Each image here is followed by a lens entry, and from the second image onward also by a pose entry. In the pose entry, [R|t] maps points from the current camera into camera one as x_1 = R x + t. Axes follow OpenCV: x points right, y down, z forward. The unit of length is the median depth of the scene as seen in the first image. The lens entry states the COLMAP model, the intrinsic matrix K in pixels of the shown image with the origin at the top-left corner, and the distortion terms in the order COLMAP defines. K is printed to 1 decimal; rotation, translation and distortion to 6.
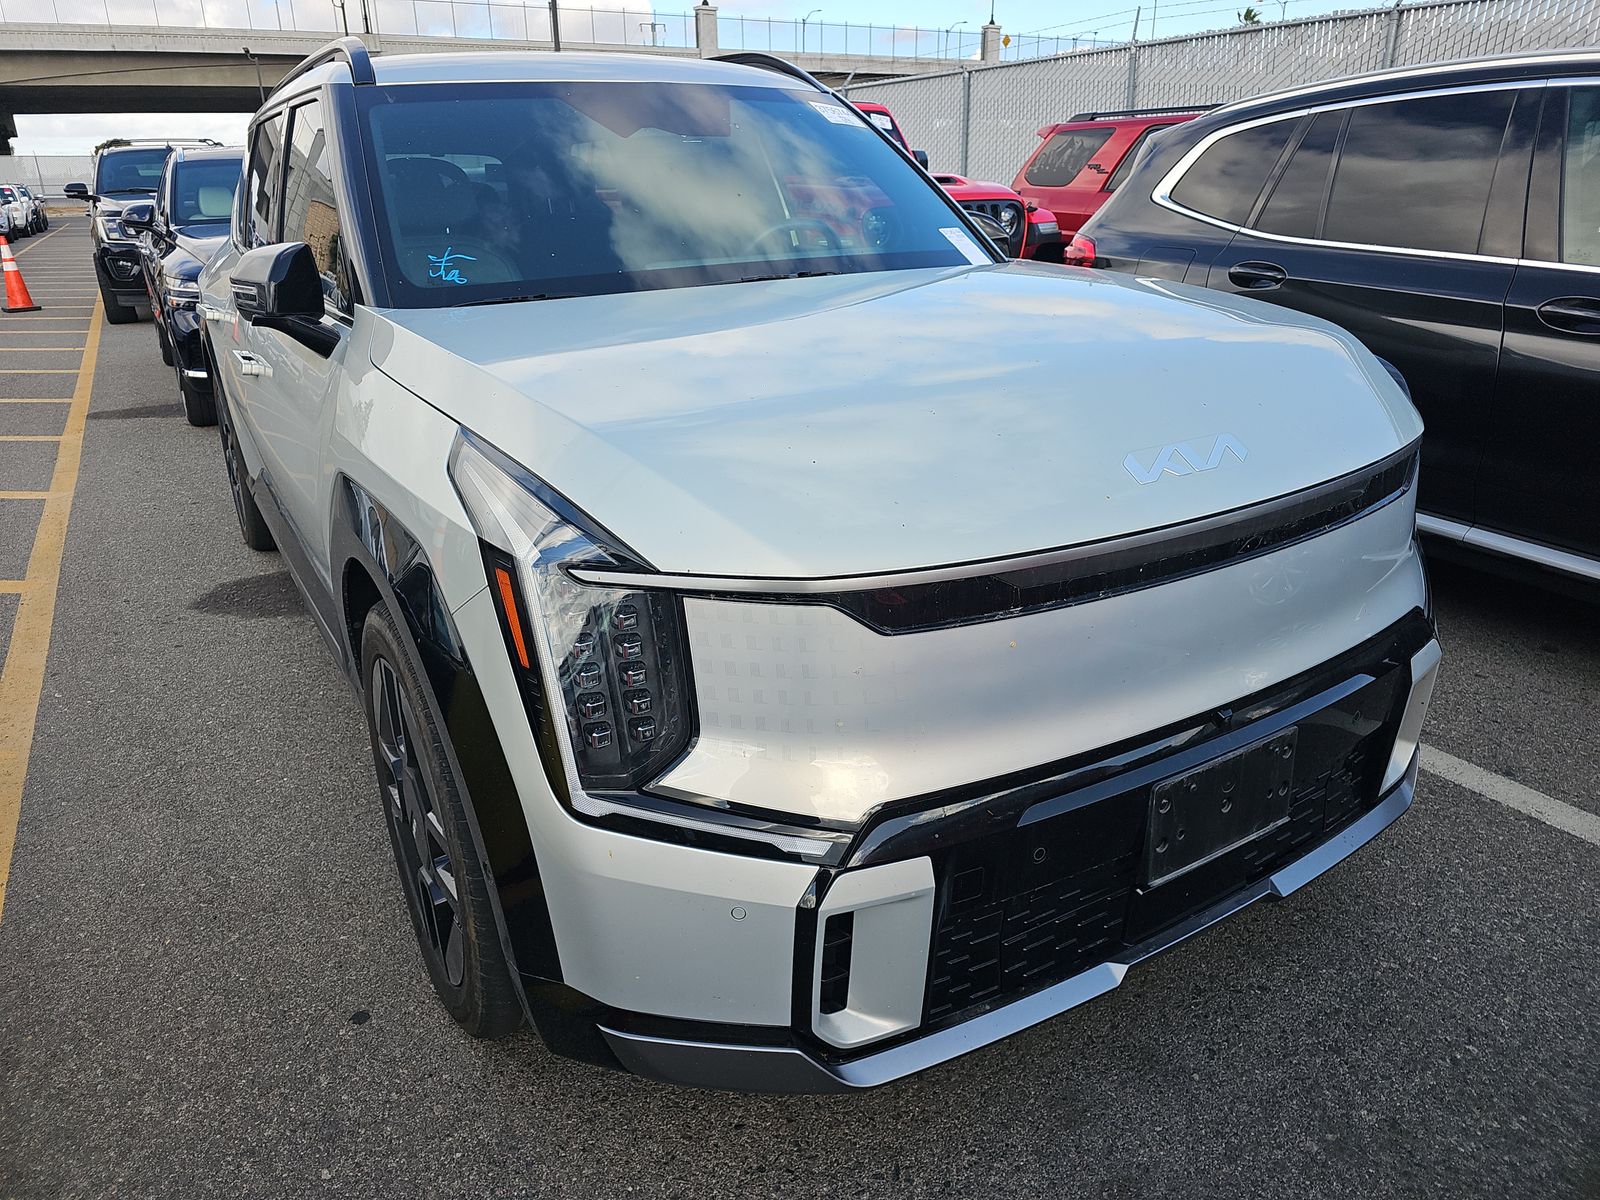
lens RADIAL K [[1075.8, 0, 801.2], [0, 1075.8, 563.4], [0, 0, 1]] dist [0.034583, -0.034660]
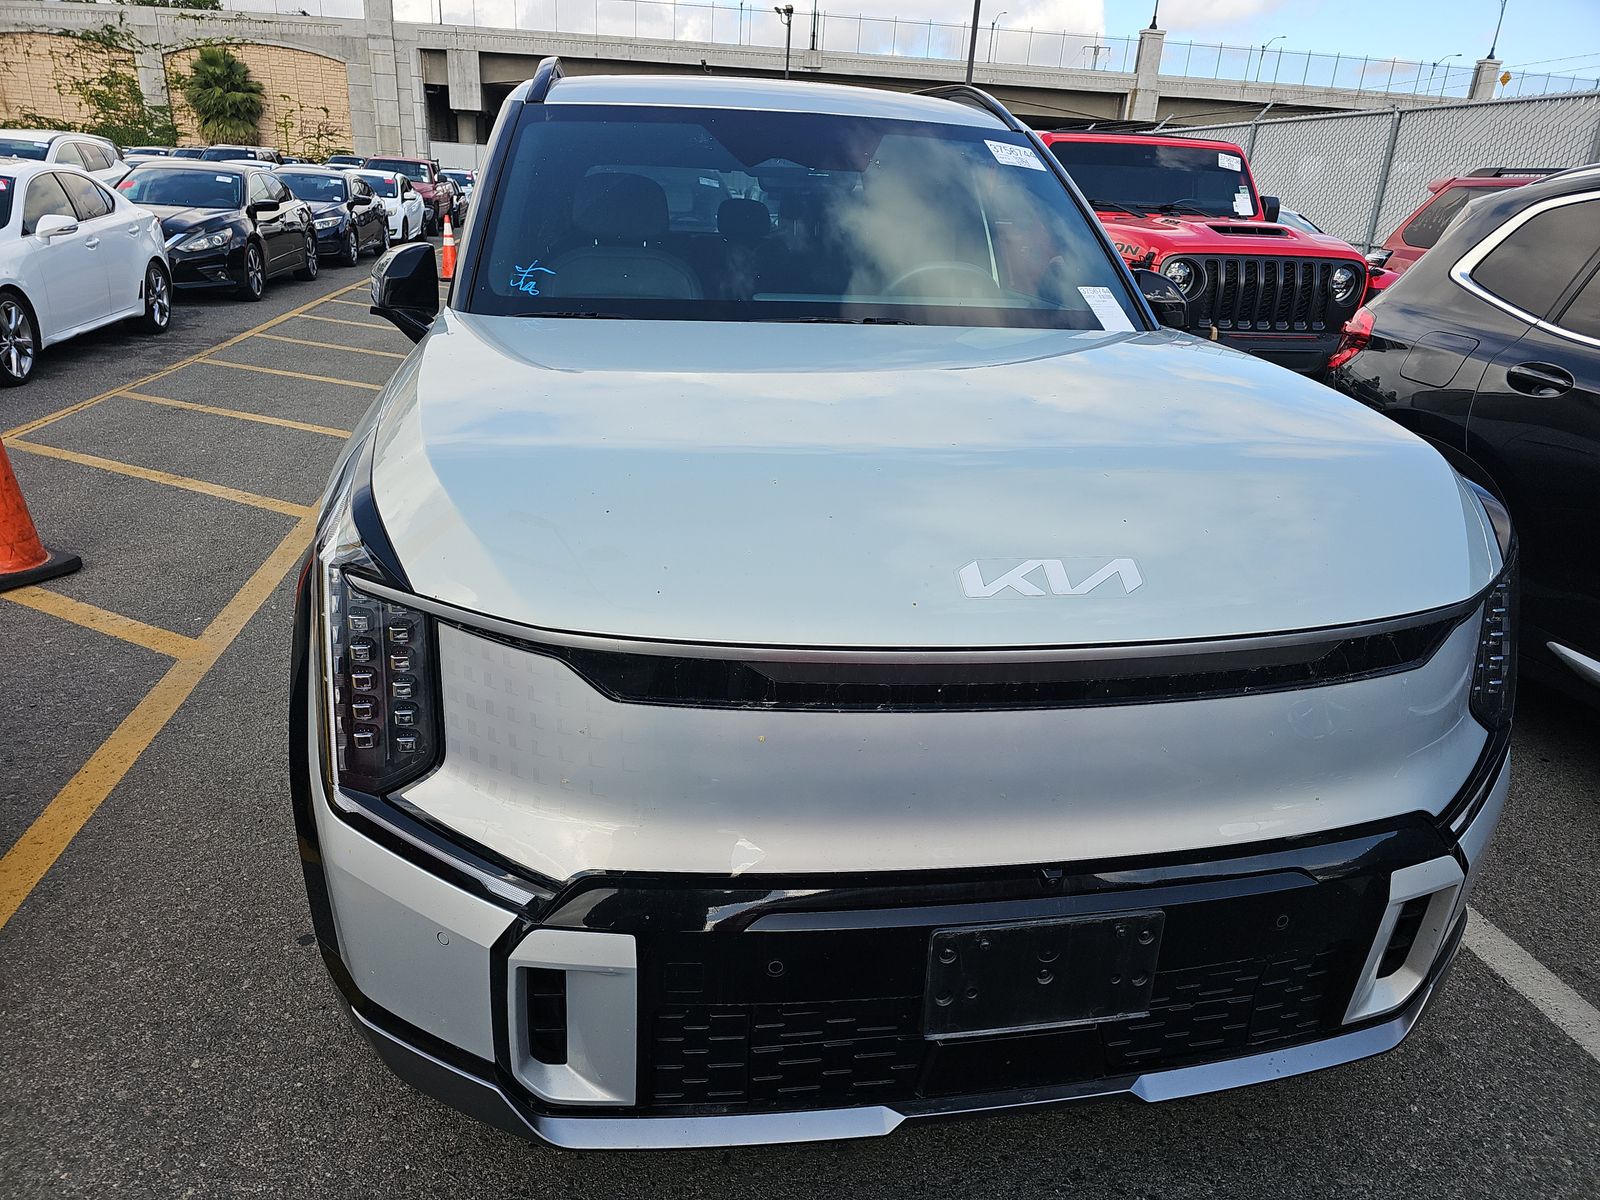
lens RADIAL K [[1069.5, 0, 800.0], [0, 1069.5, 600.0], [0, 0, 1]] dist [0.051392, -0.051647]
pose [[0.935661, 0.183996, -0.301139, 0.408603], [-0.180512, 0.982775, 0.039611, -0.072582], [0.303240, 0.017297, 0.952757, 0.105684]]
